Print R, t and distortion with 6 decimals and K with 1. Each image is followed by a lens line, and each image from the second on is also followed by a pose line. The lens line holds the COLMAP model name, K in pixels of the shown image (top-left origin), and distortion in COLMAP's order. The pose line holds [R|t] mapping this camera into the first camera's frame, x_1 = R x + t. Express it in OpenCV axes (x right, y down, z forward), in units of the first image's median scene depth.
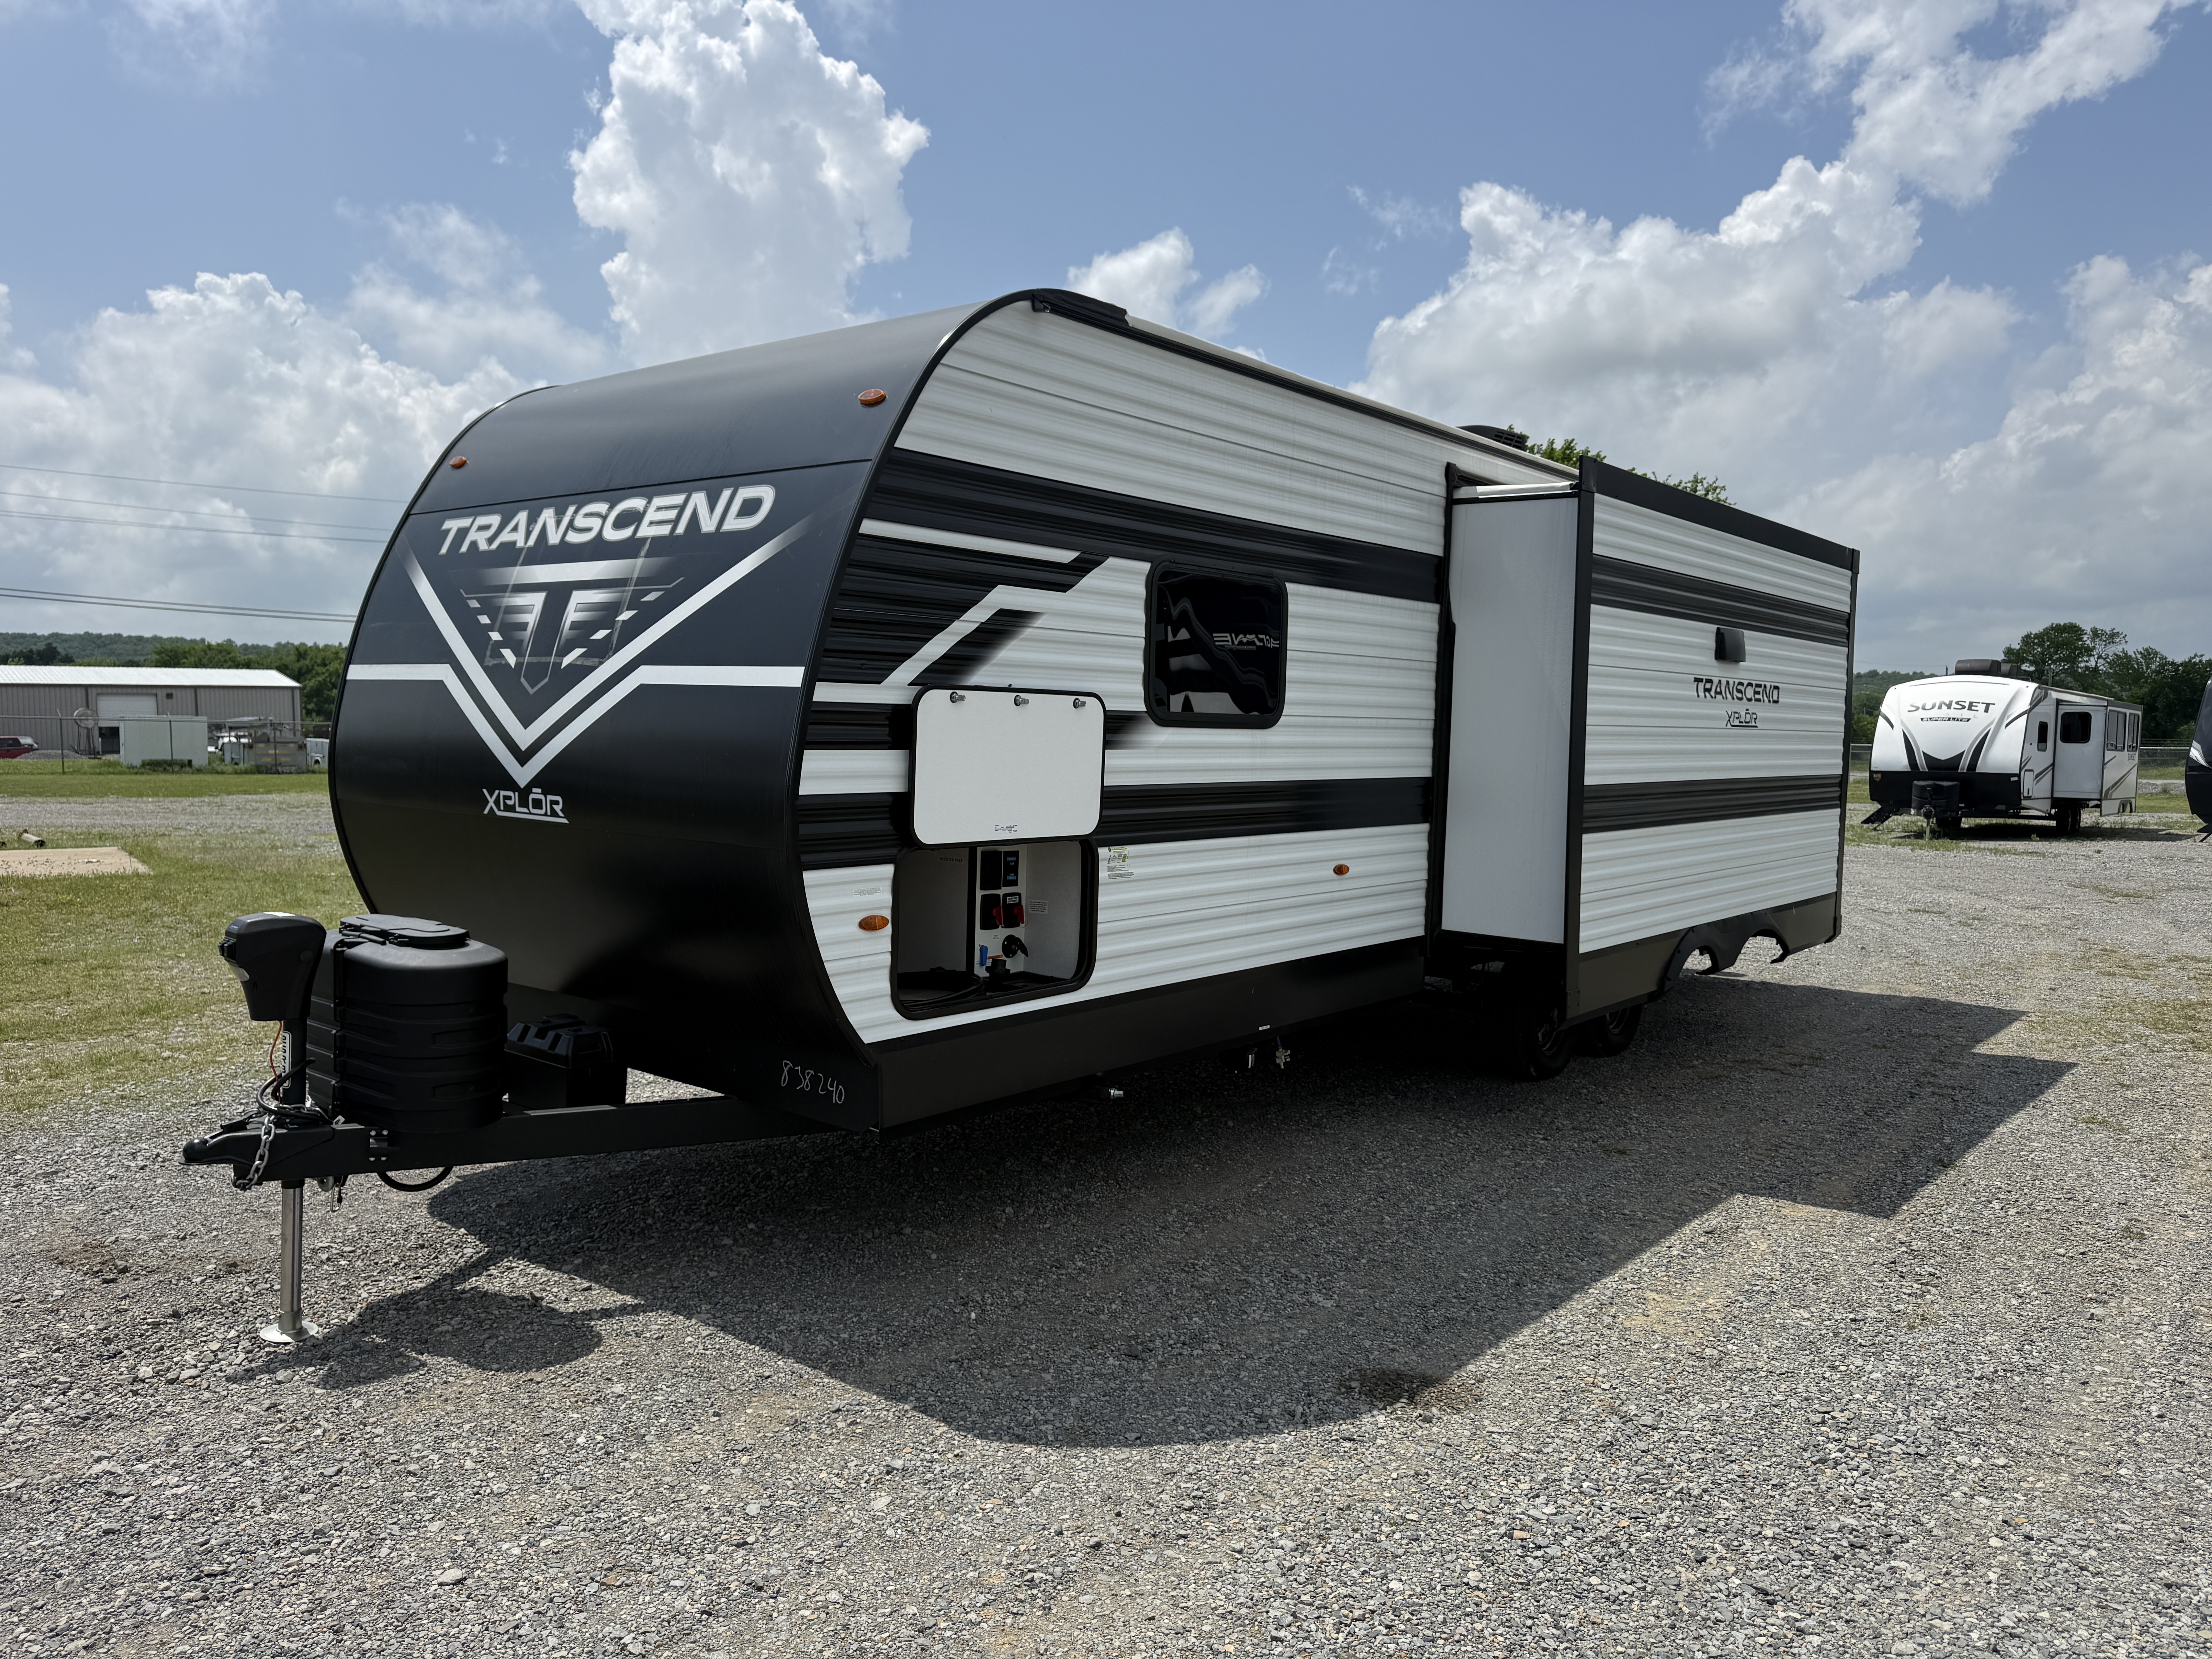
lens RADIAL K [[1577.9, 0, 1115.3], [0, 1577.9, 839.5], [0, 0, 1]] dist [0.049202, -0.052697]
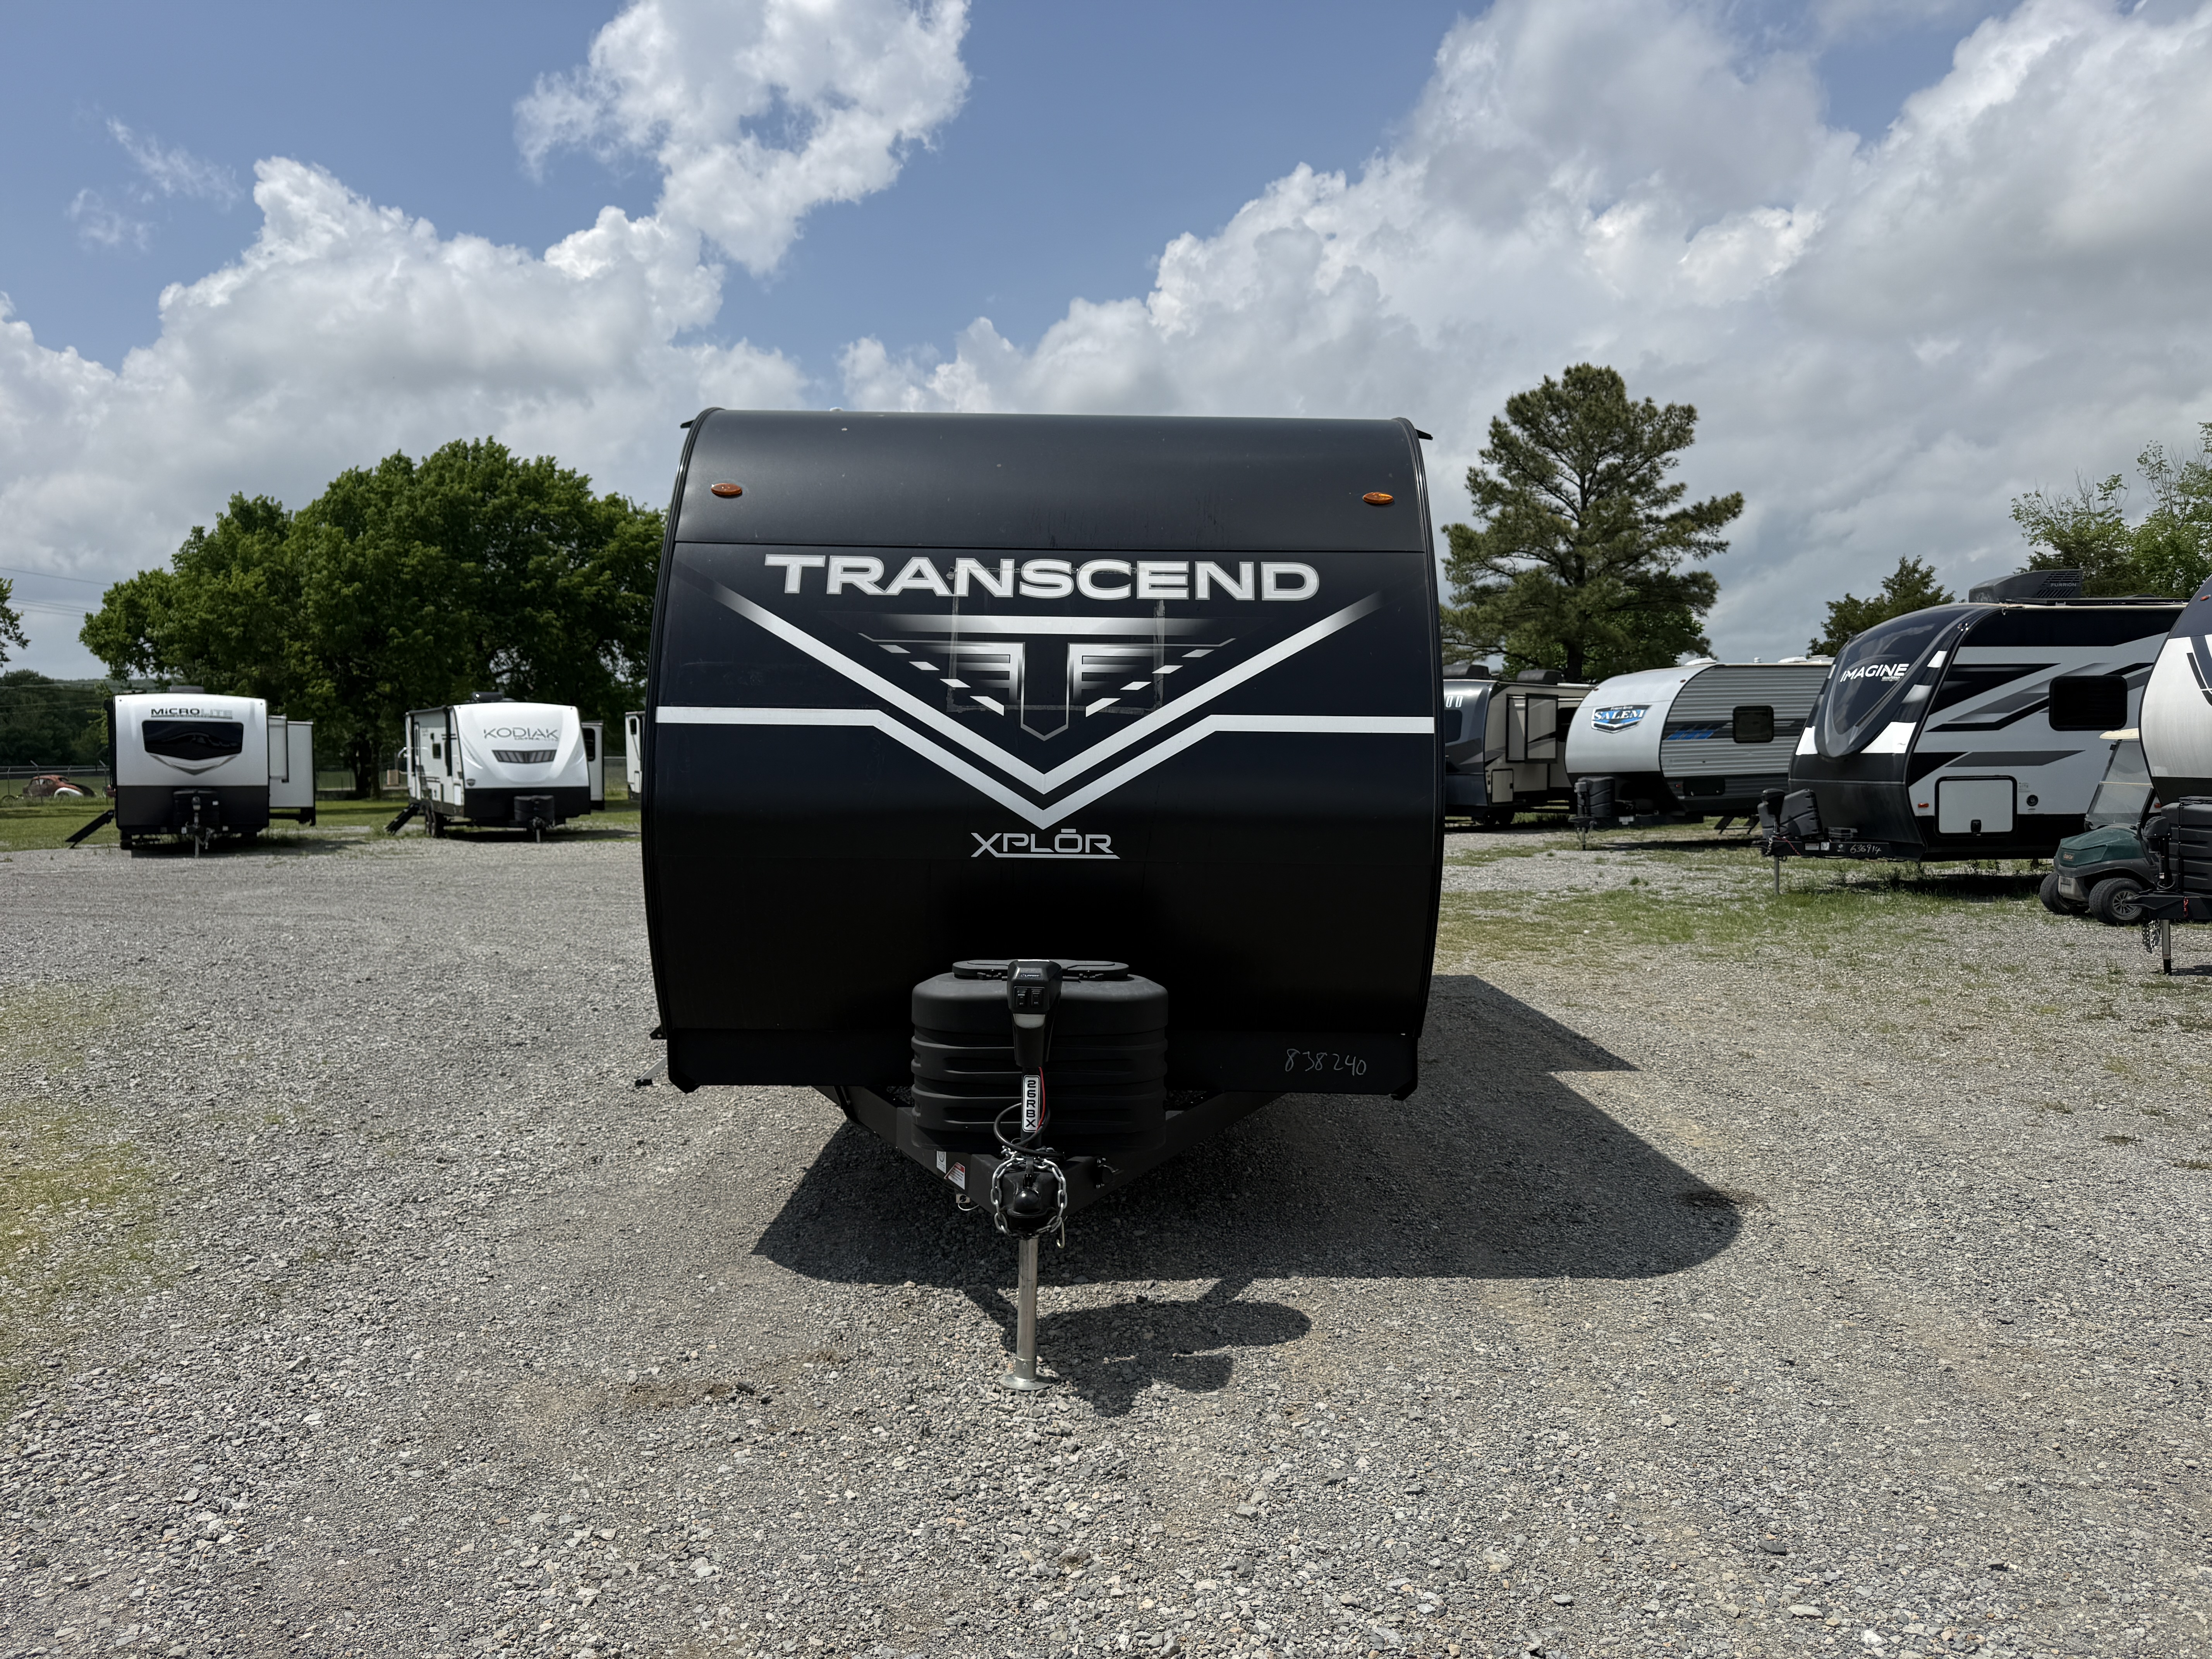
lens RADIAL K [[1556.2, 0, 1106.0], [0, 1556.2, 829.5], [0, 0, 1]] dist [0.113031, -0.187147]
pose [[0.770894, -0.048177, 0.635139, -1.010851], [0.057834, 0.998311, 0.005530, -0.036330], [-0.634333, 0.032469, 0.772378, 0.178736]]
